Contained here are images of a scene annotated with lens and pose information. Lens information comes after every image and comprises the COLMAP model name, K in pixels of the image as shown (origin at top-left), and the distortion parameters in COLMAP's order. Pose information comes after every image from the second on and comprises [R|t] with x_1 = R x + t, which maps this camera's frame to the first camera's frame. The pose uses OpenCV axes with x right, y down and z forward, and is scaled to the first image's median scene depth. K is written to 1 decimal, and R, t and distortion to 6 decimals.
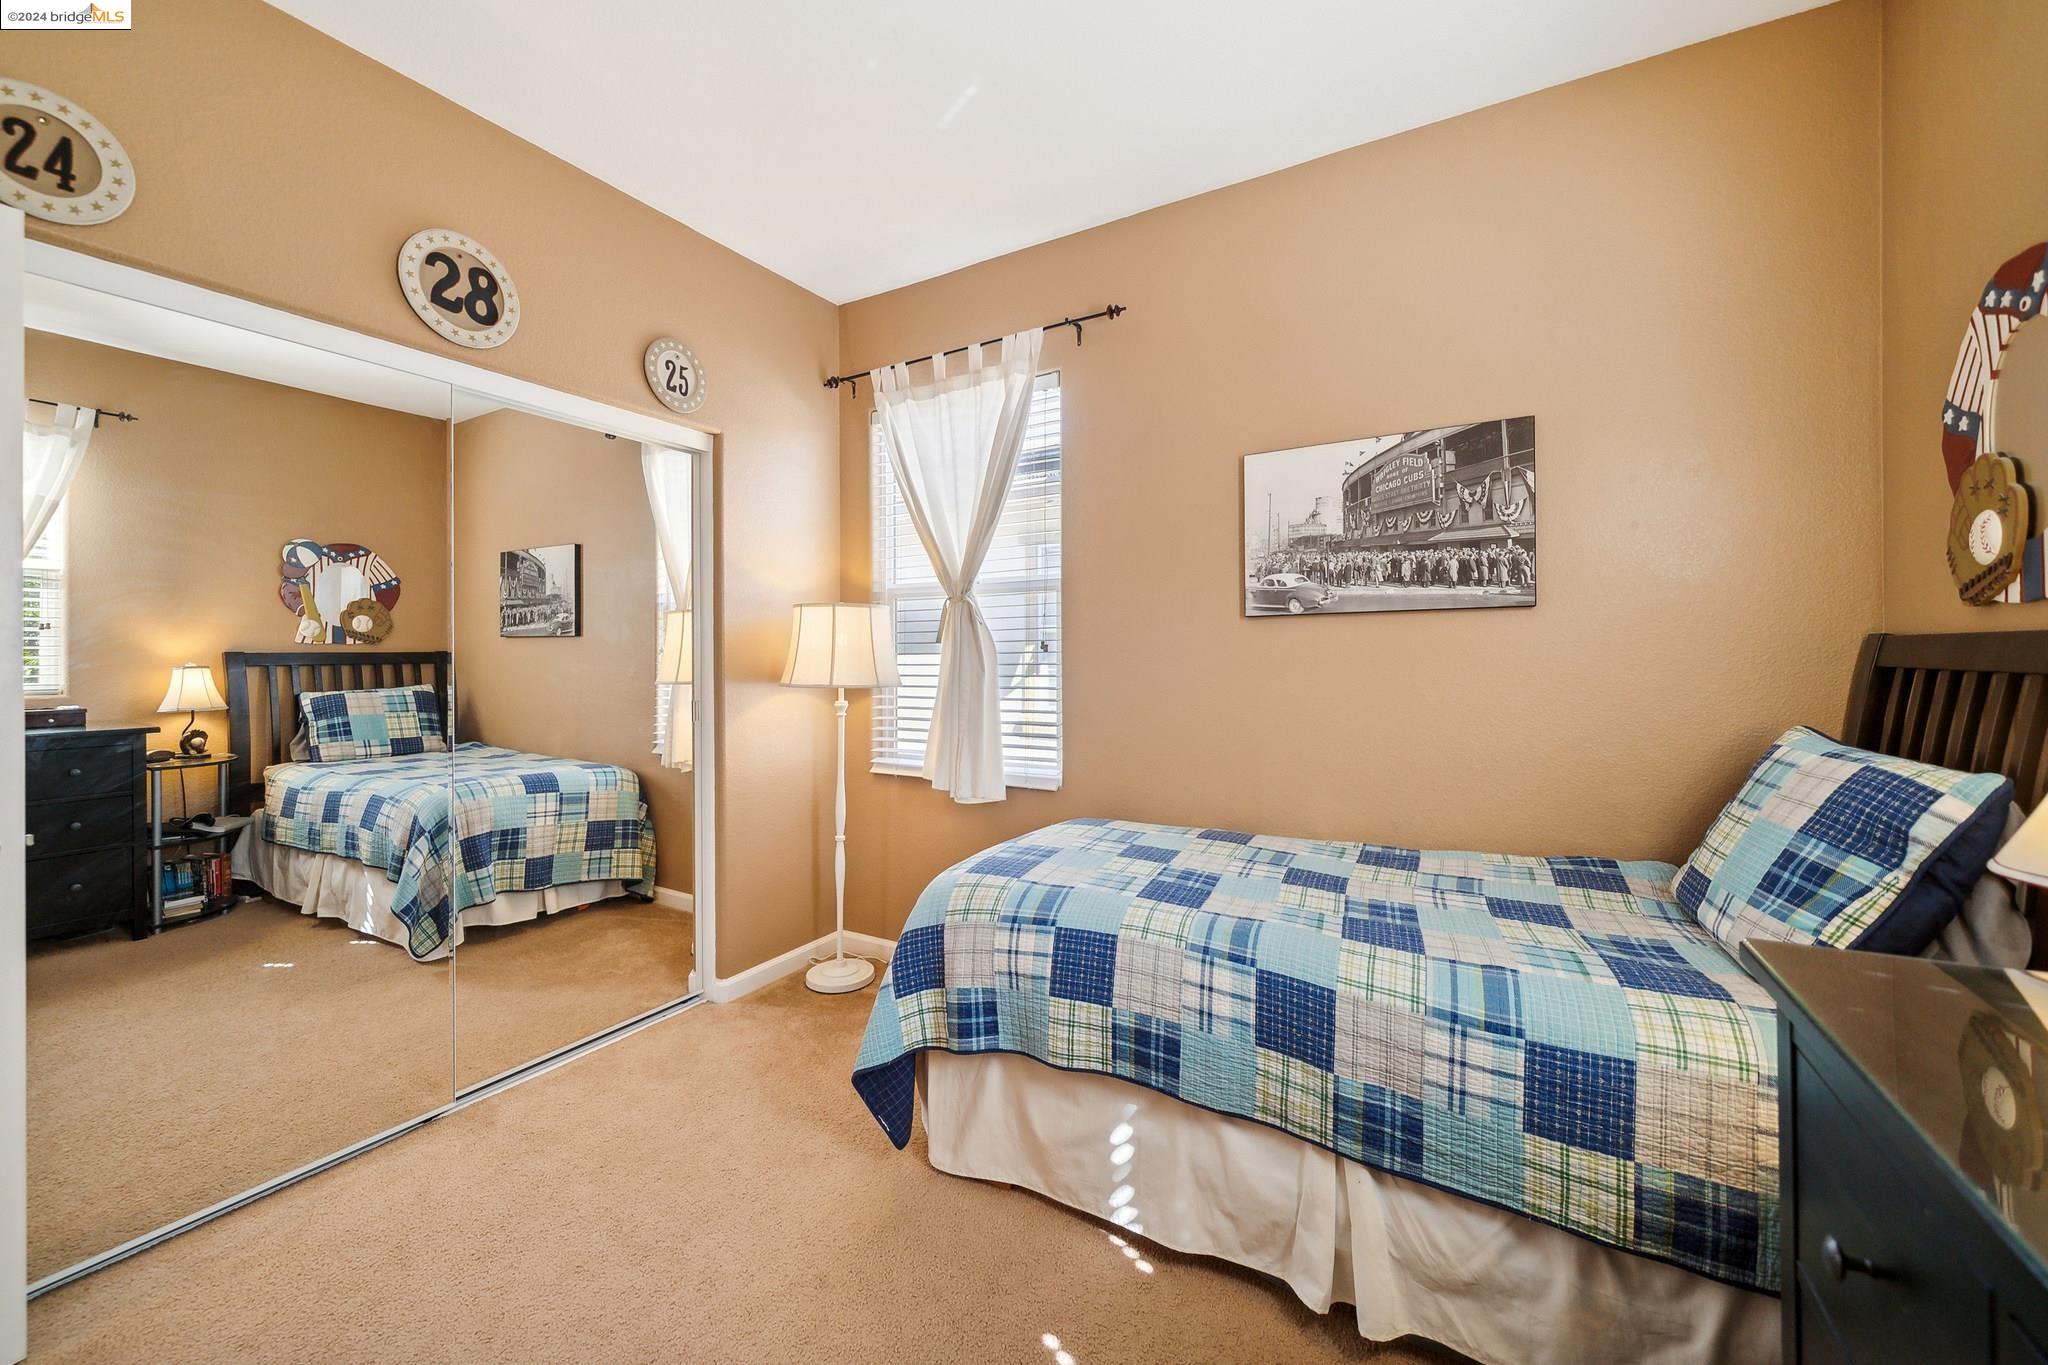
lens RADIAL K [[788.5, 0, 1024.7], [0, 788.5, 663.7], [0, 0, 1]] dist [0.001207, -0.000025]
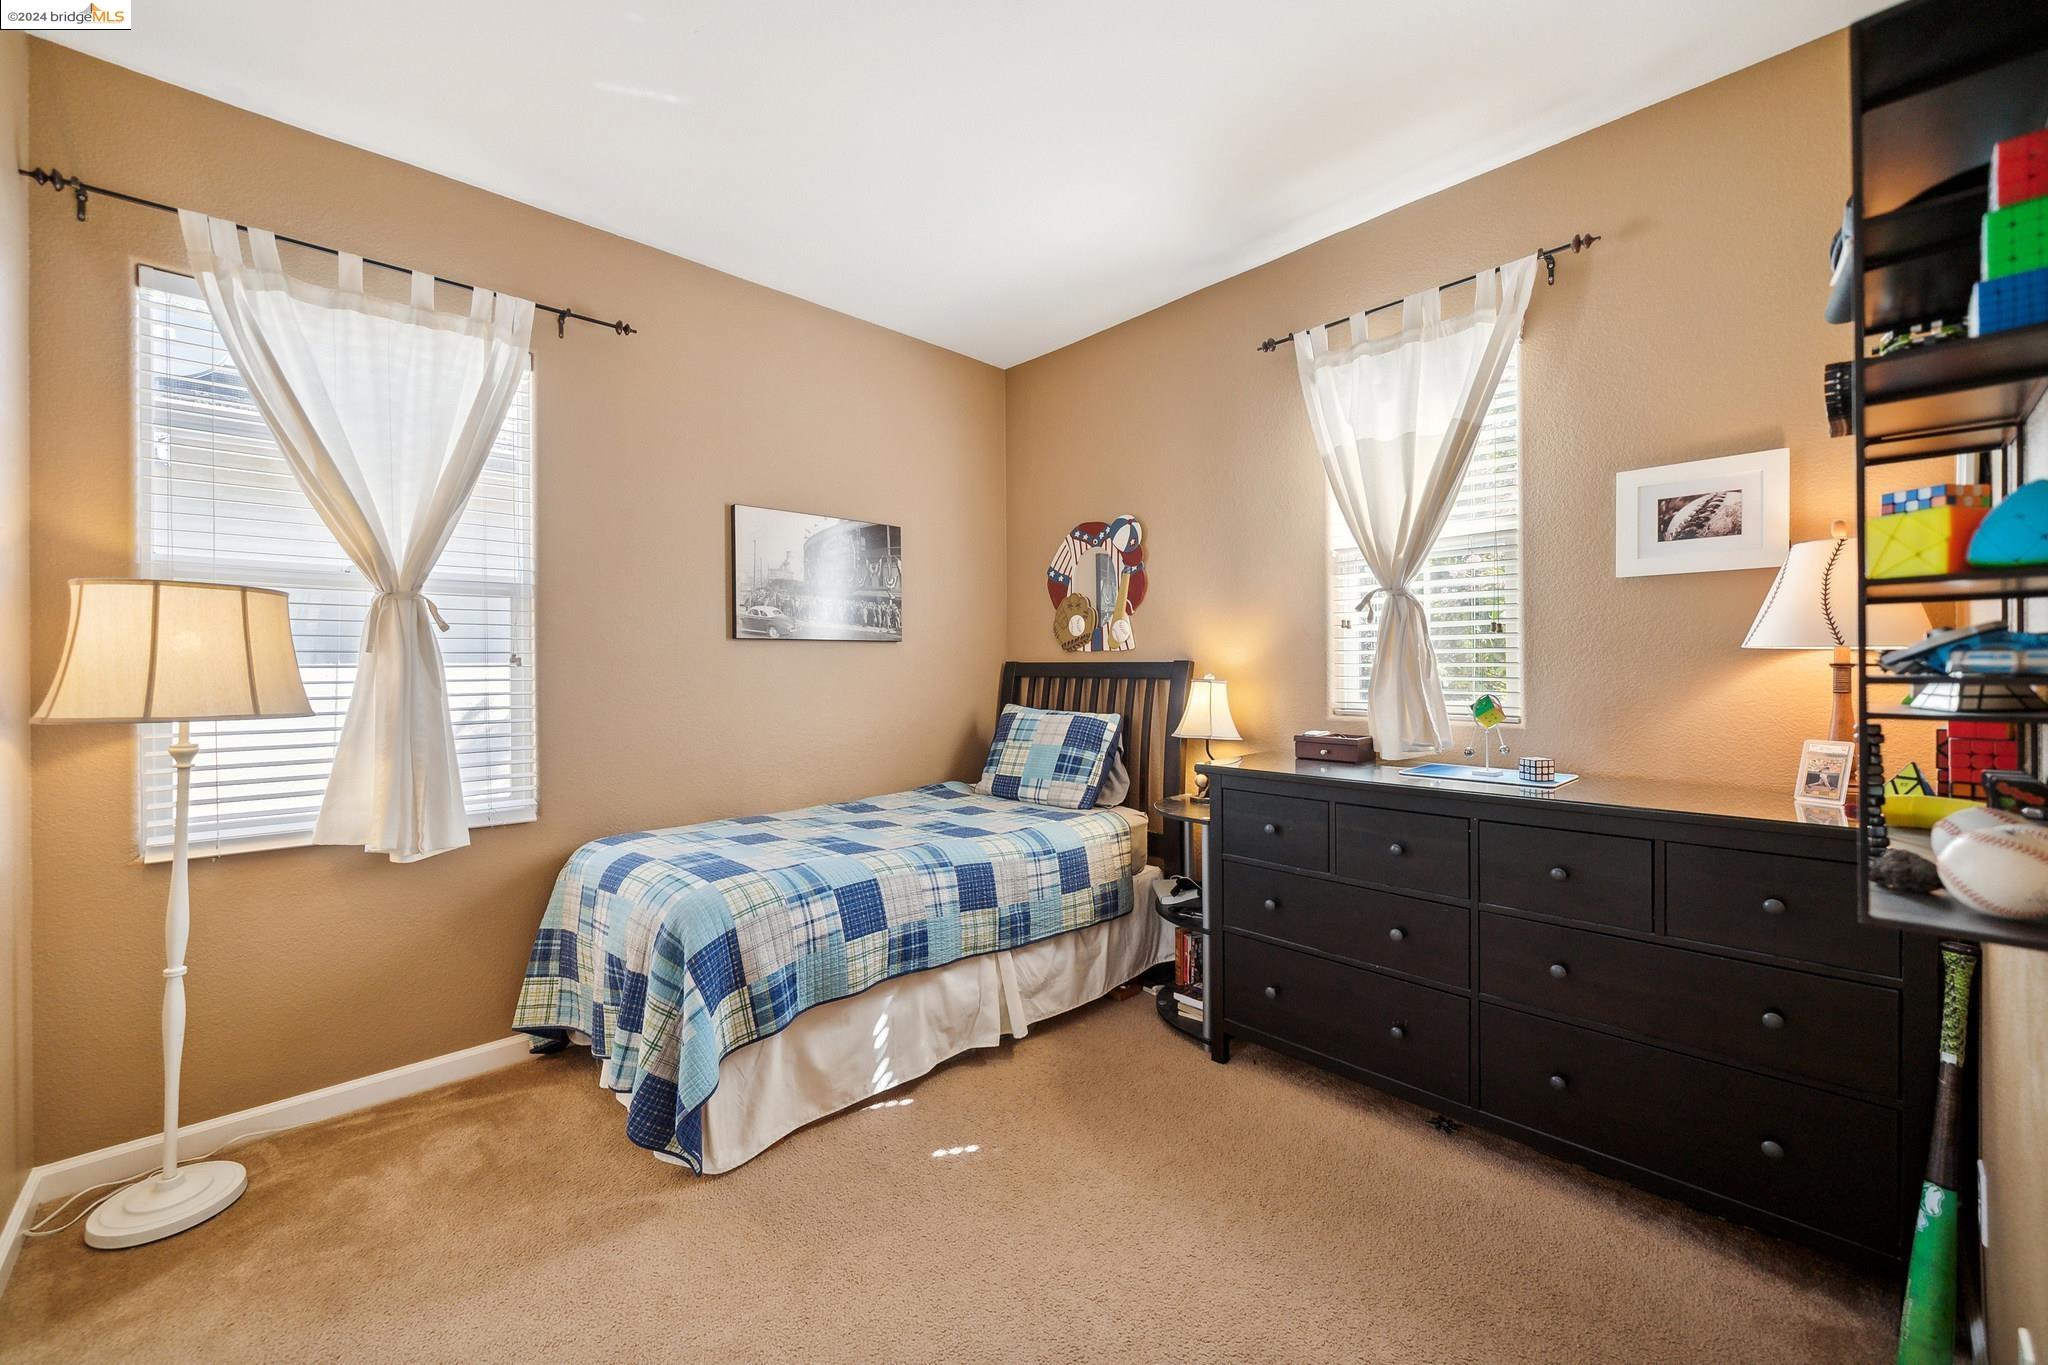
lens RADIAL K [[753.5, 0, 985.2], [0, 753.5, 679.5], [0, 0, 1]] dist [-0.000151, -0.000034]
pose [[0.329066, -0.007163, 0.944280, -1.036974], [0.010453, 0.999938, 0.003942, 0.003128], [-0.944249, 0.008574, 0.329120, 0.402693]]
